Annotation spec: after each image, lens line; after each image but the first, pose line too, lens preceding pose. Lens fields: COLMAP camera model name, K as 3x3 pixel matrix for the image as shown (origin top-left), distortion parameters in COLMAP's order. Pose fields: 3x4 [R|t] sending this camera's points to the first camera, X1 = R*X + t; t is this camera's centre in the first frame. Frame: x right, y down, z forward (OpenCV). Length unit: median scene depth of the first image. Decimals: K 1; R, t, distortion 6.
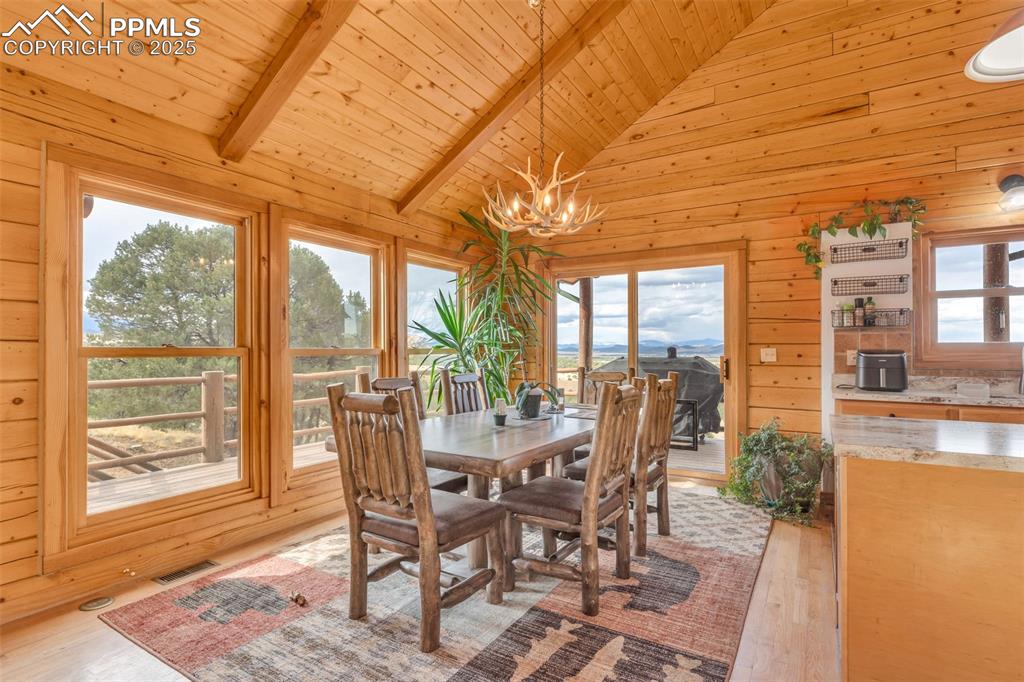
lens RADIAL K [[507.3, 0, 507.2], [0, 507.3, 343.5], [0, 0, 1]] dist [0.000535, -0.000290]
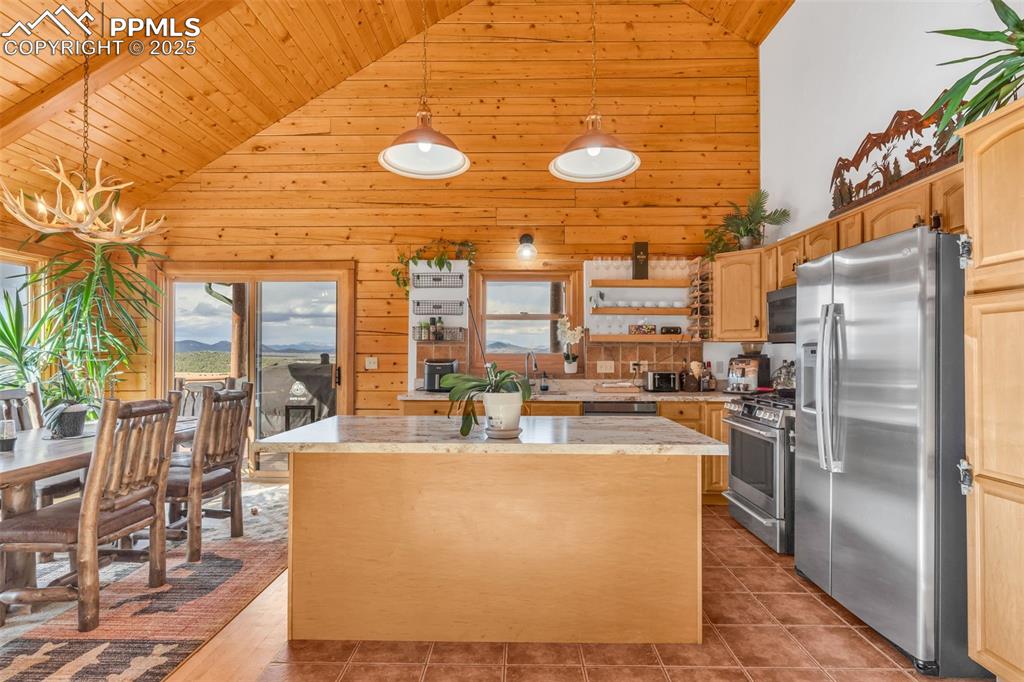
lens RADIAL K [[510.5, 0, 512.6], [0, 510.5, 346.3], [0, 0, 1]] dist [-0.001312, -0.000839]
pose [[0.860811, 0.005762, 0.508893, 0.222209], [-0.006706, 0.999978, 0.000021, -0.019630], [-0.508881, -0.003430, 0.860830, -0.174555]]
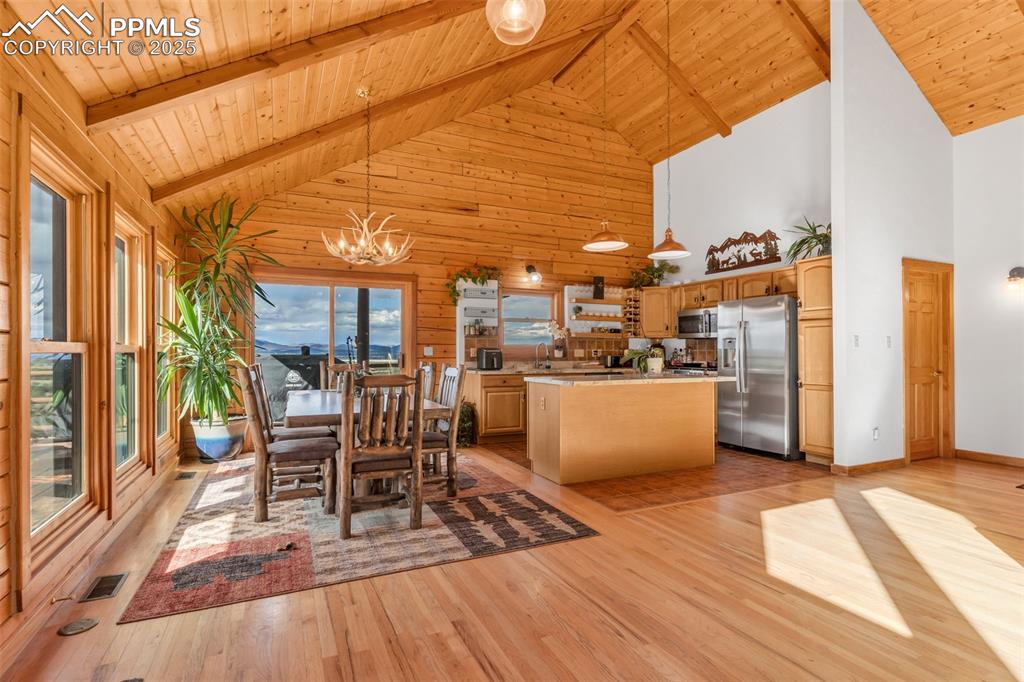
lens RADIAL K [[507.3, 0, 507.2], [0, 507.3, 343.5], [0, 0, 1]] dist [0.000535, -0.000290]
pose [[0.555709, 0.010792, 0.831307, -0.719734], [-0.010856, 0.999925, -0.005725, 0.005691], [-0.831306, -0.005843, 0.555784, -0.080705]]
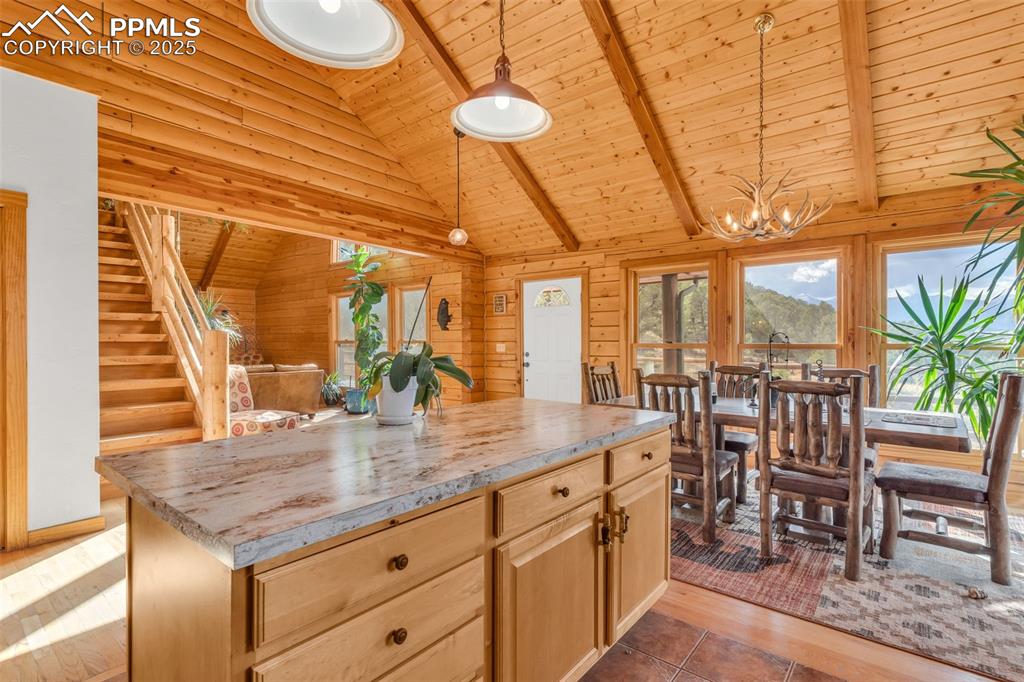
lens RADIAL K [[507.3, 0, 507.2], [0, 507.3, 343.5], [0, 0, 1]] dist [0.000535, -0.000290]
pose [[-0.151333, 0.003548, -0.988476, 1.002475], [0.009328, 0.999954, 0.002162, 0.000565], [0.988439, -0.008893, -0.151360, 0.502369]]
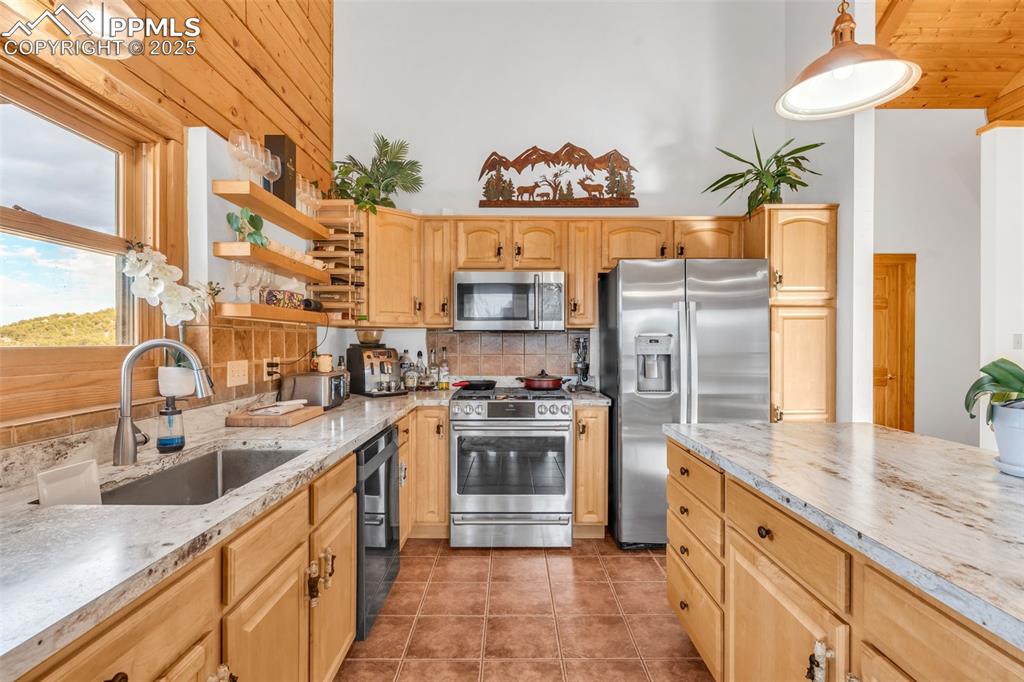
lens RADIAL K [[507.3, 0, 507.2], [0, 507.3, 343.5], [0, 0, 1]] dist [0.000535, -0.000290]
pose [[-0.534970, -0.006080, 0.844849, 0.389693], [-0.010992, 0.999940, 0.000236, -0.009039], [-0.844800, -0.009161, -0.535004, 0.812443]]
